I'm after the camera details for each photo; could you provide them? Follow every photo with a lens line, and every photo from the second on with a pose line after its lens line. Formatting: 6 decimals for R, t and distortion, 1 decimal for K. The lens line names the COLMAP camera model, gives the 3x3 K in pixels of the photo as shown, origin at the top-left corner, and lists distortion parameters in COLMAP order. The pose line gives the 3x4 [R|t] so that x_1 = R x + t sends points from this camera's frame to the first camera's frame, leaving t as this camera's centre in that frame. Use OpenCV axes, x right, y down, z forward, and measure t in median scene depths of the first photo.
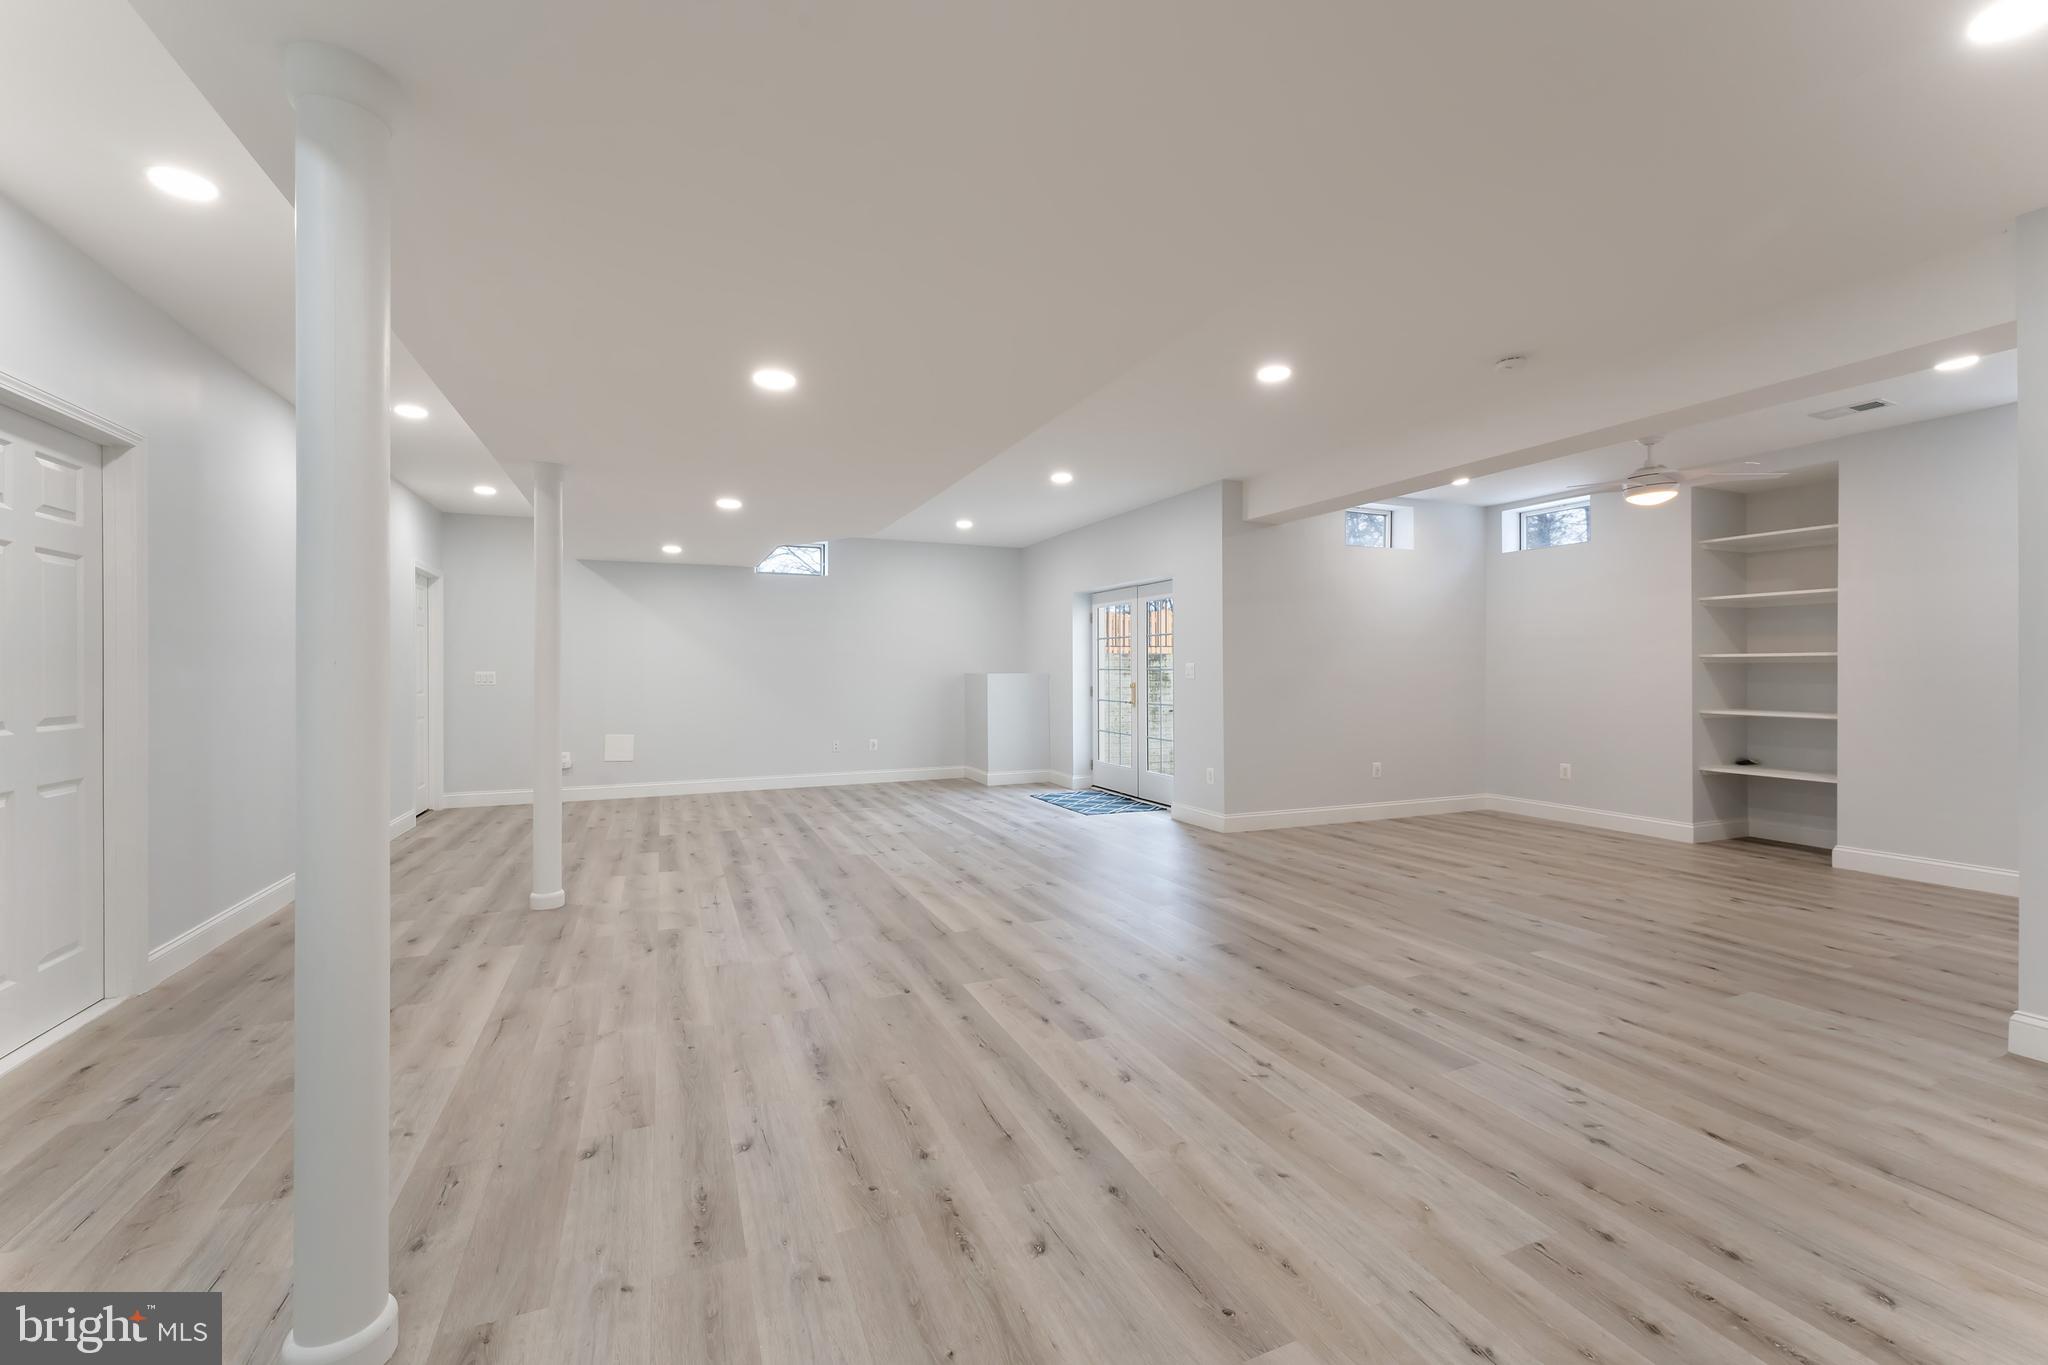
lens RADIAL K [[845.6, 0, 1020.1], [0, 845.6, 675.1], [0, 0, 1]] dist [-0.007688, 0.000219]
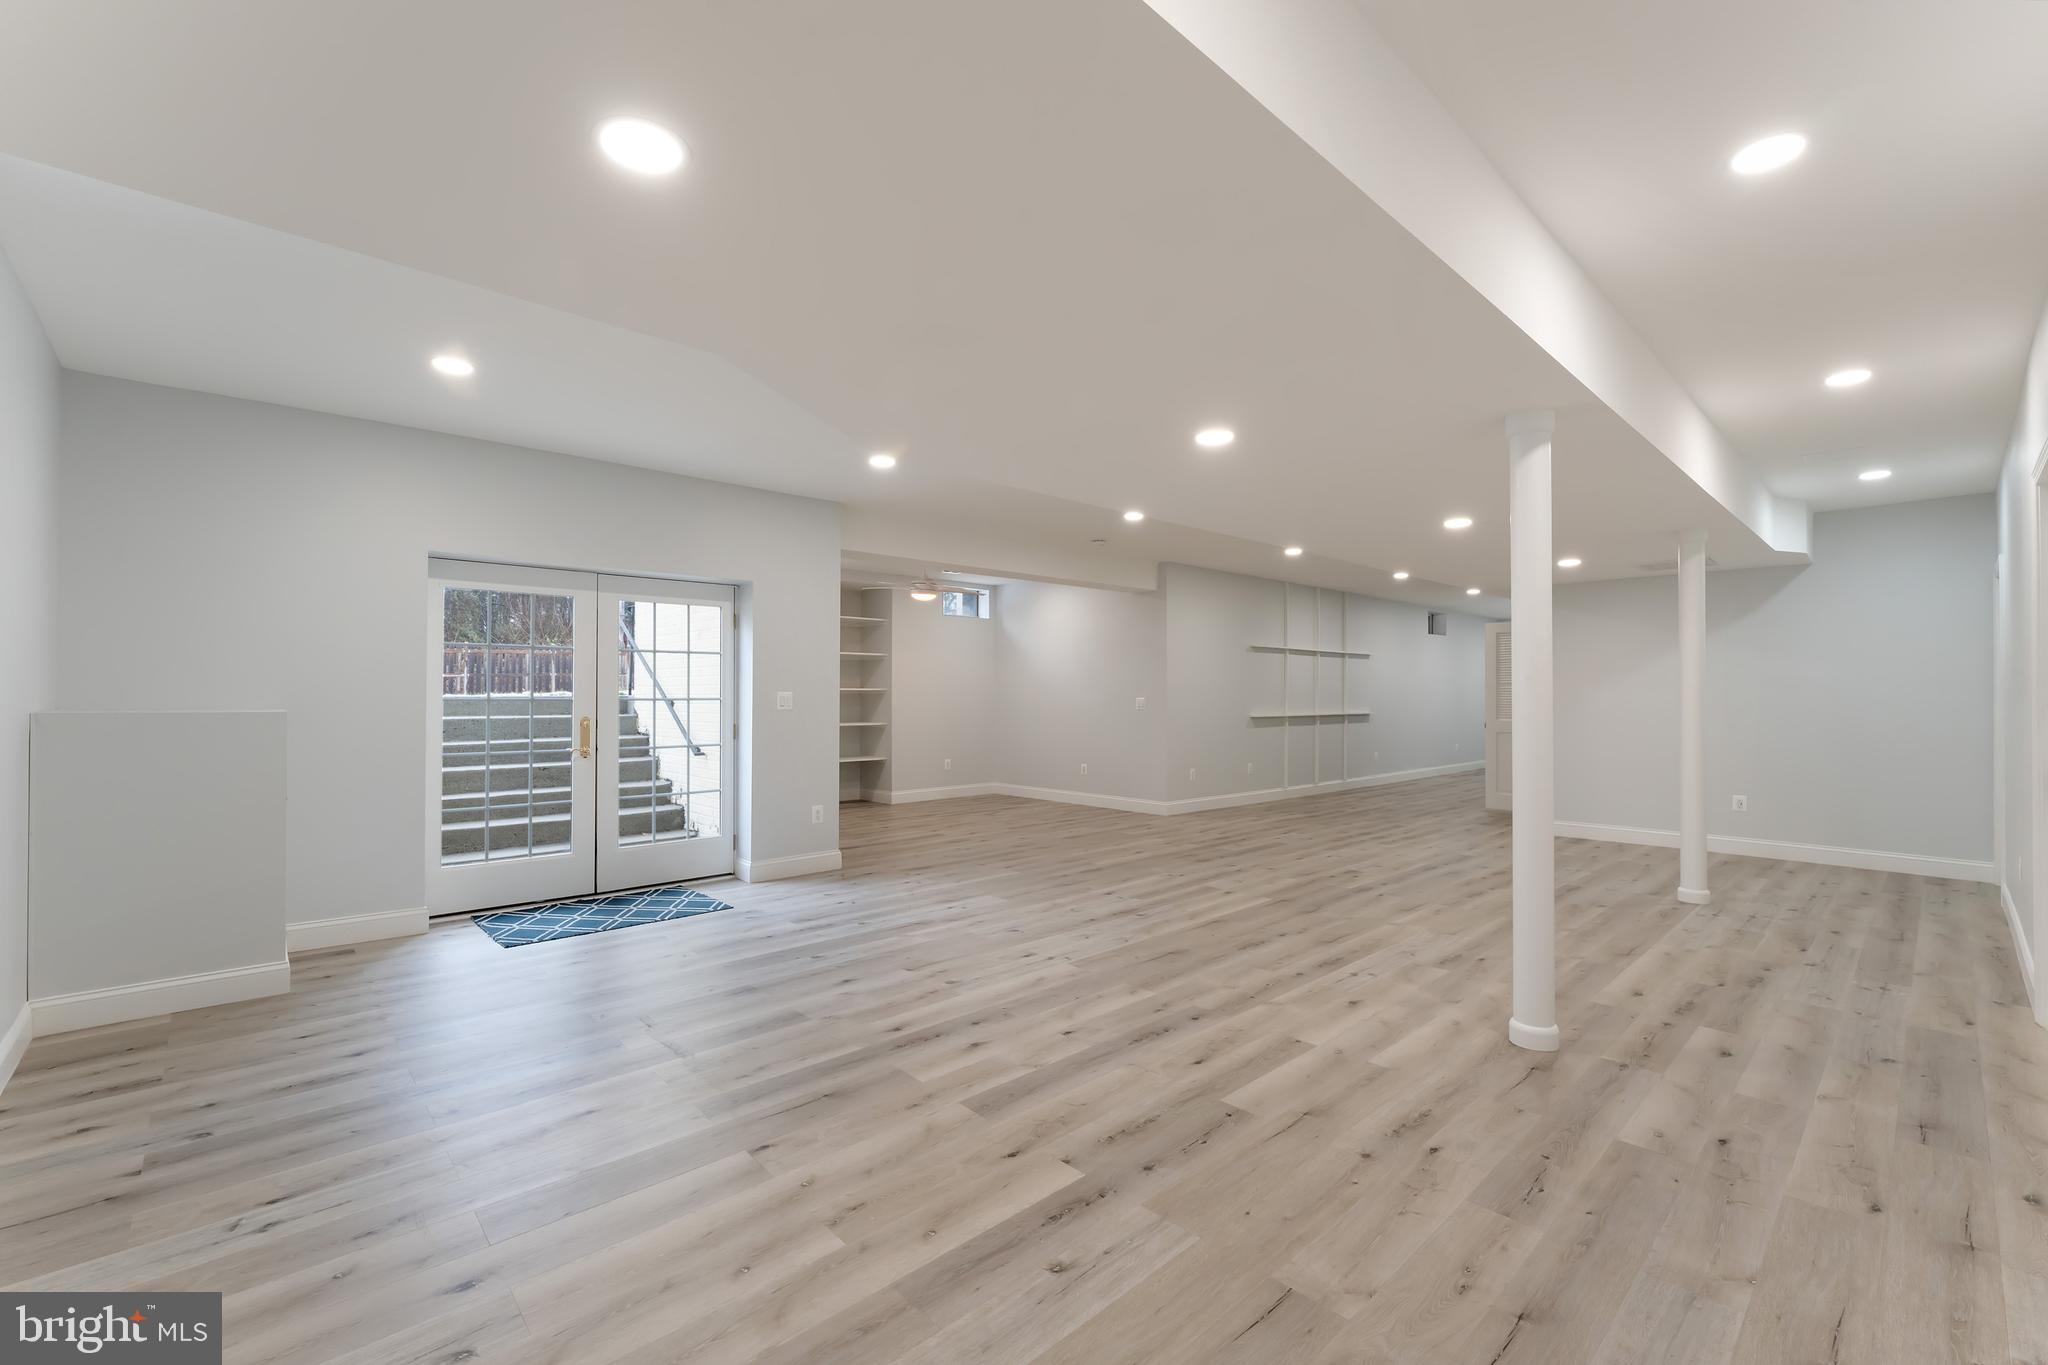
lens RADIAL K [[867.6, 0, 1023.9], [0, 867.6, 690.8], [0, 0, 1]] dist [-0.007316, 0.000417]
pose [[-0.347042, 0.005870, 0.937831, -1.204969], [0.001750, 0.999983, -0.005612, -0.015464], [-0.937848, -0.000306, -0.347047, 1.821796]]
